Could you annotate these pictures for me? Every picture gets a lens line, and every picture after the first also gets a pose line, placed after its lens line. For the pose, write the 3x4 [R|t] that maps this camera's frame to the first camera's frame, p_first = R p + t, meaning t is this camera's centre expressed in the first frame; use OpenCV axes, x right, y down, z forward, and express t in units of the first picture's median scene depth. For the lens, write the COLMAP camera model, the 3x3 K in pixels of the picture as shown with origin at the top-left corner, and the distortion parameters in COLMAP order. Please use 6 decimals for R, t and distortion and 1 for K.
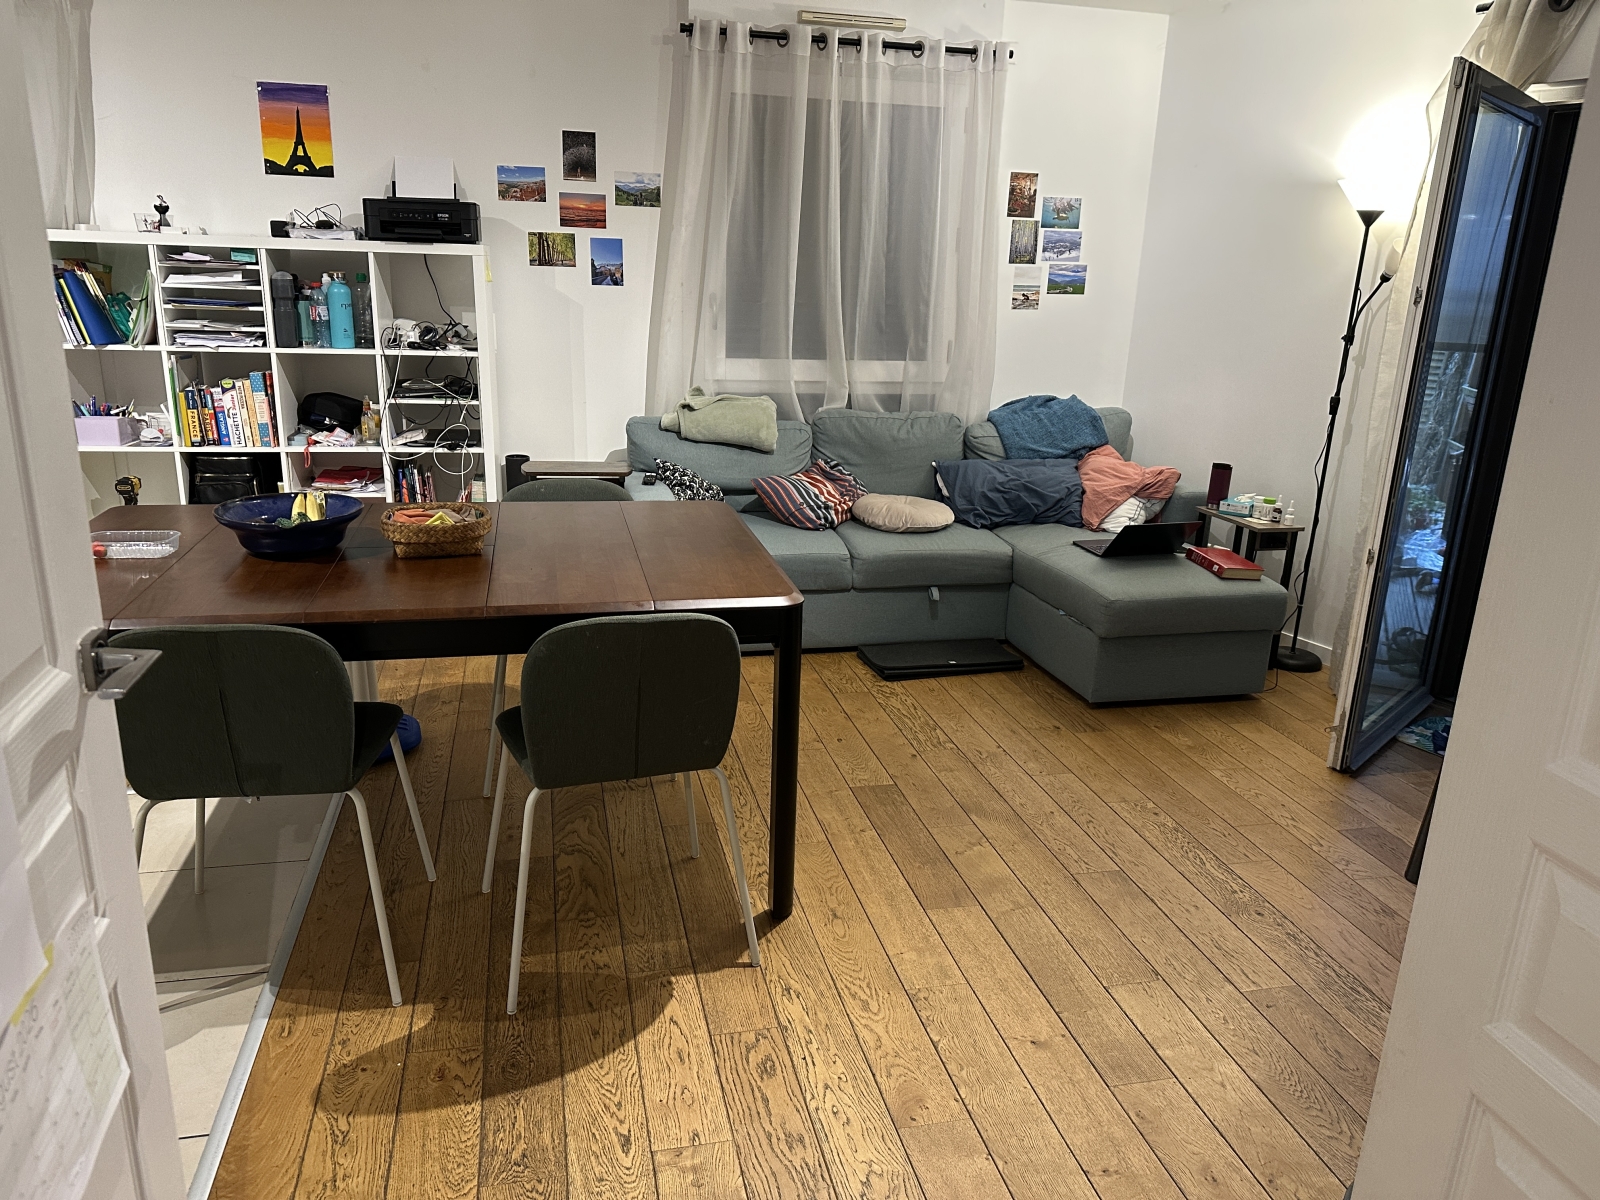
lens RADIAL K [[1116.8, 0, 800.0], [0, 1116.8, 600.0], [0, 0, 1]] dist [0.056620, -0.110608]
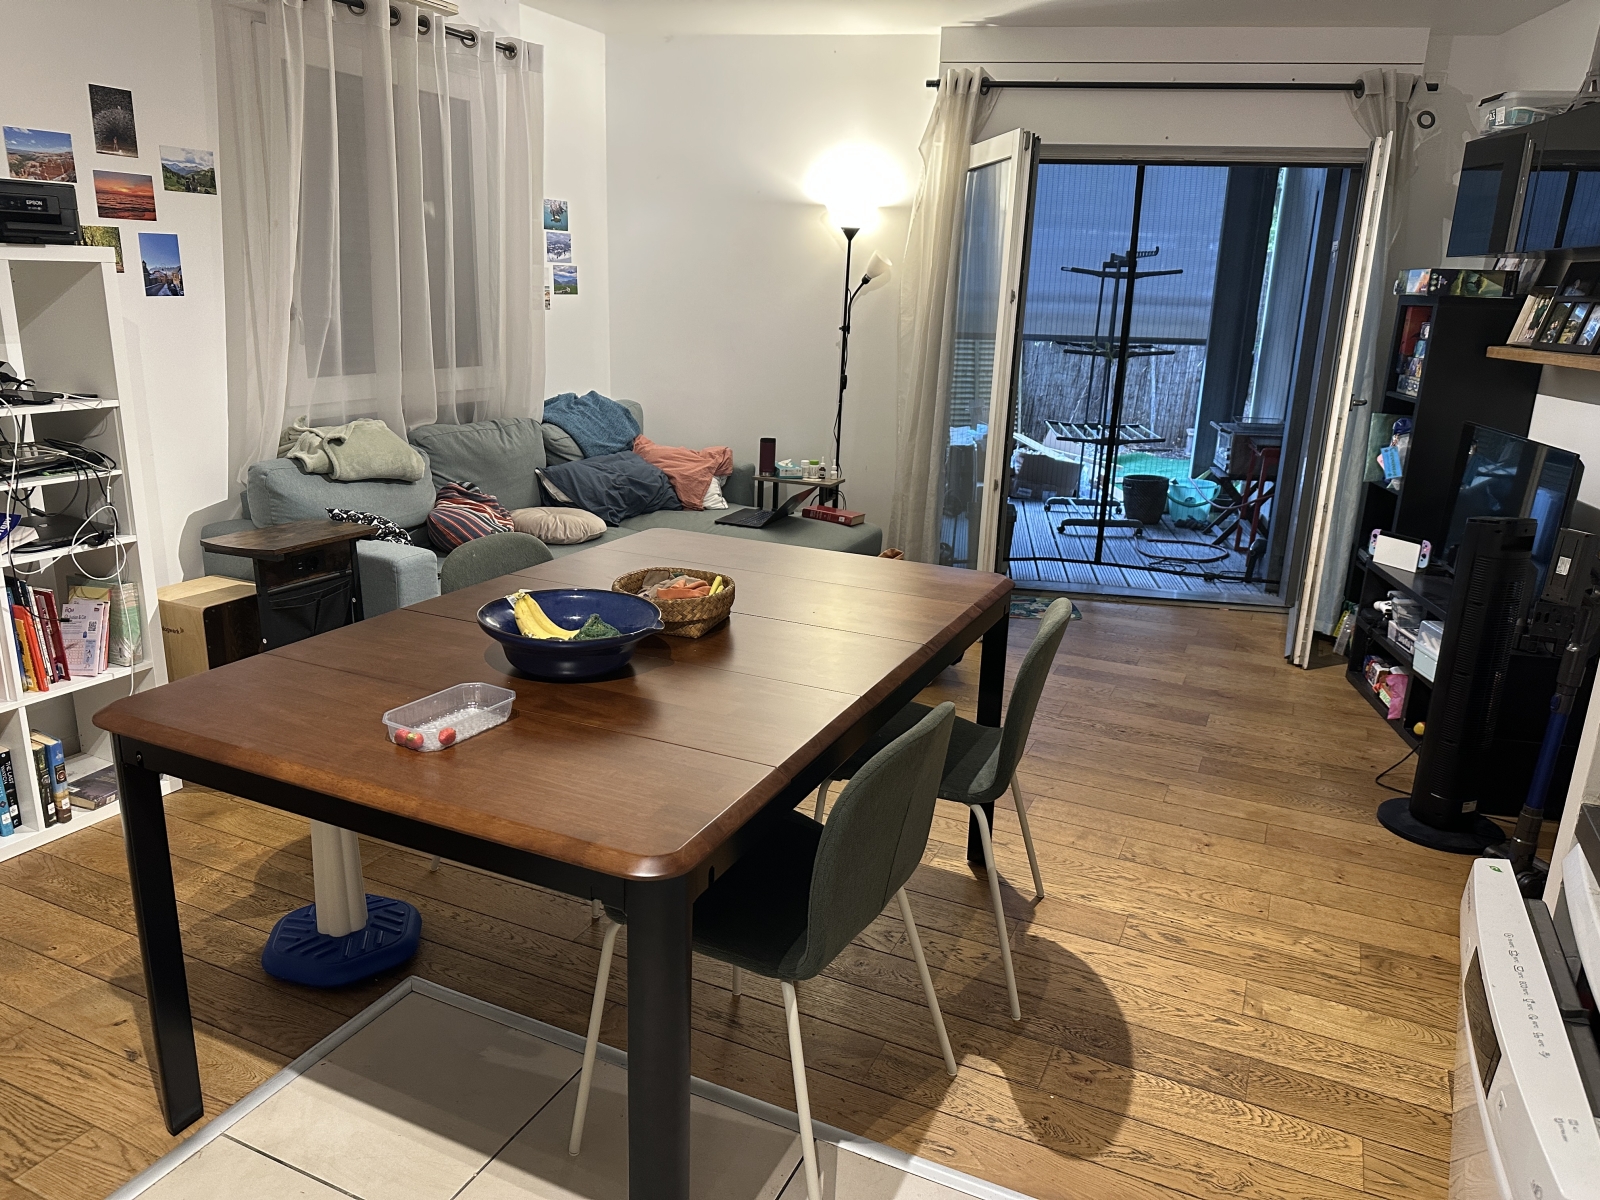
lens RADIAL K [[1118.2, 0, 794.1], [0, 1118.2, 606.8], [0, 0, 1]] dist [0.003263, -0.027996]
pose [[0.617719, -0.228516, 0.752465, -0.539057], [0.210556, 0.969974, 0.121719, -0.085653], [-0.757687, 0.083248, 0.647287, 0.229434]]
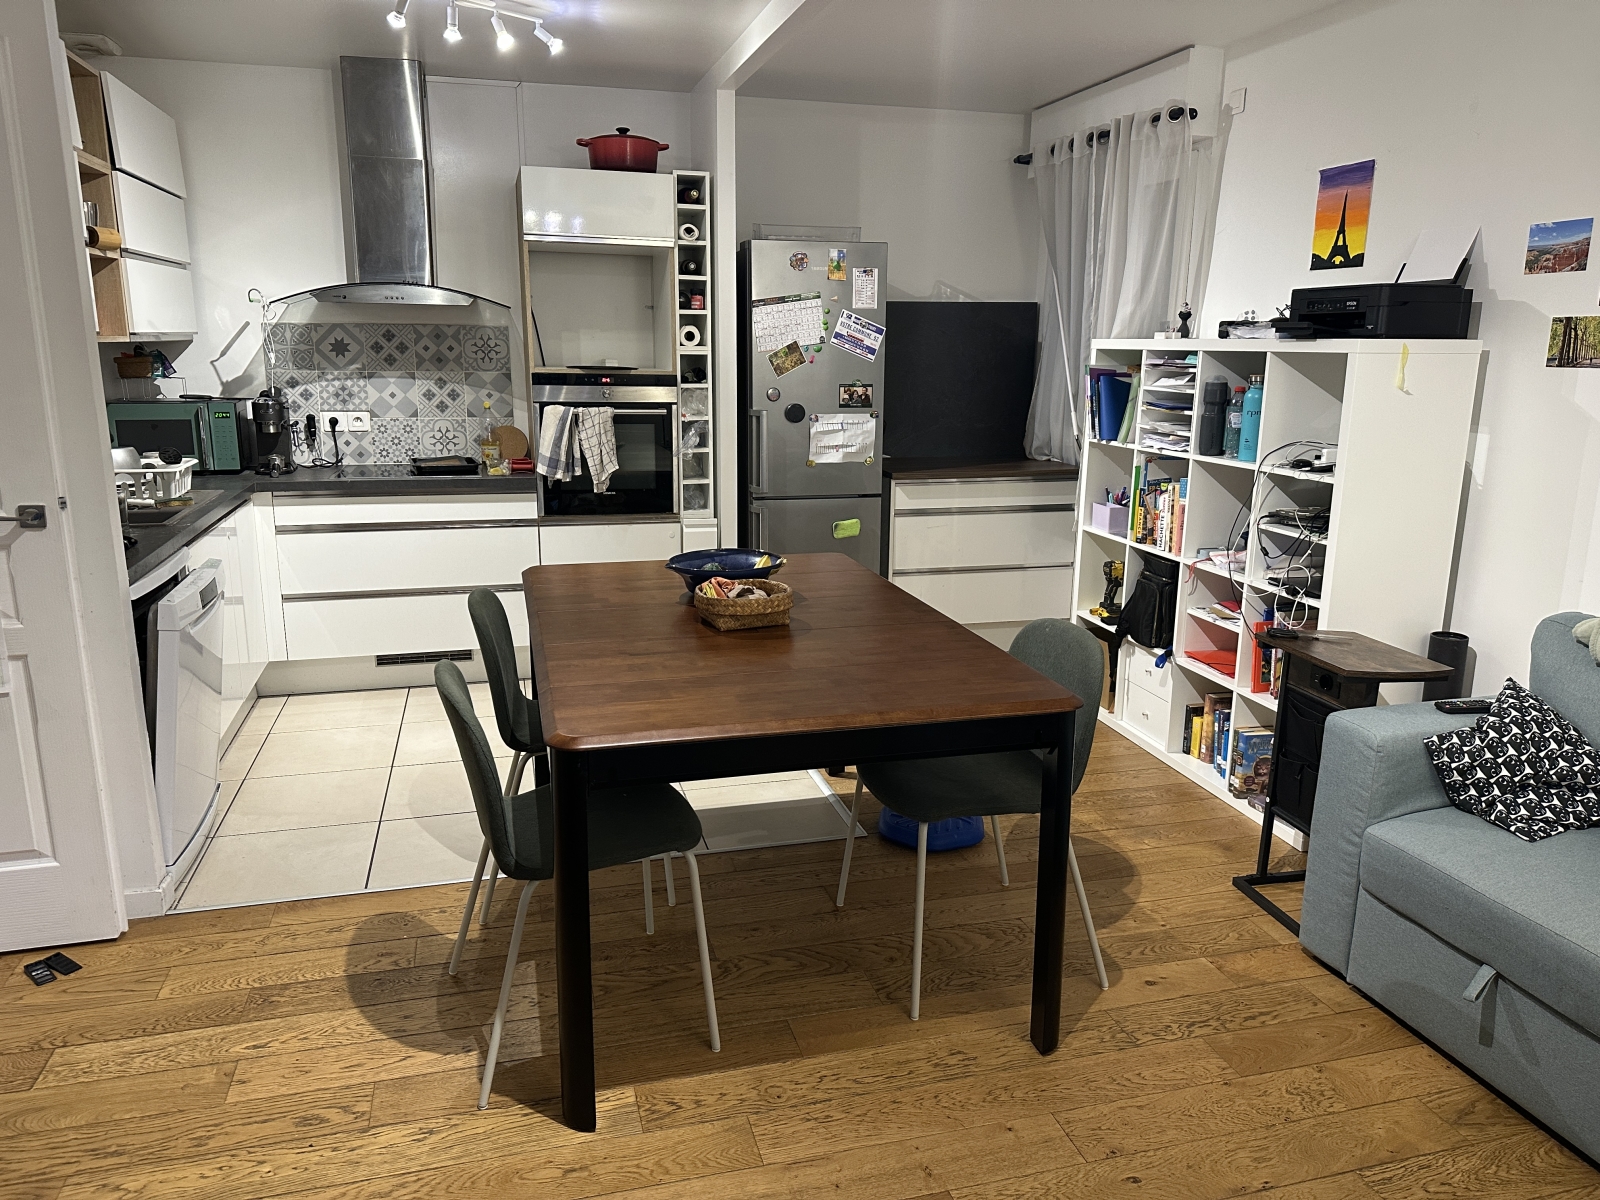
lens RADIAL K [[1118.2, 0, 794.1], [0, 1118.2, 606.8], [0, 0, 1]] dist [0.003263, -0.027996]
pose [[0.038665, 0.195471, -0.979947, 0.420402], [-0.289233, 0.940890, 0.176268, -0.155282], [0.956477, 0.276618, 0.092916, 0.566671]]
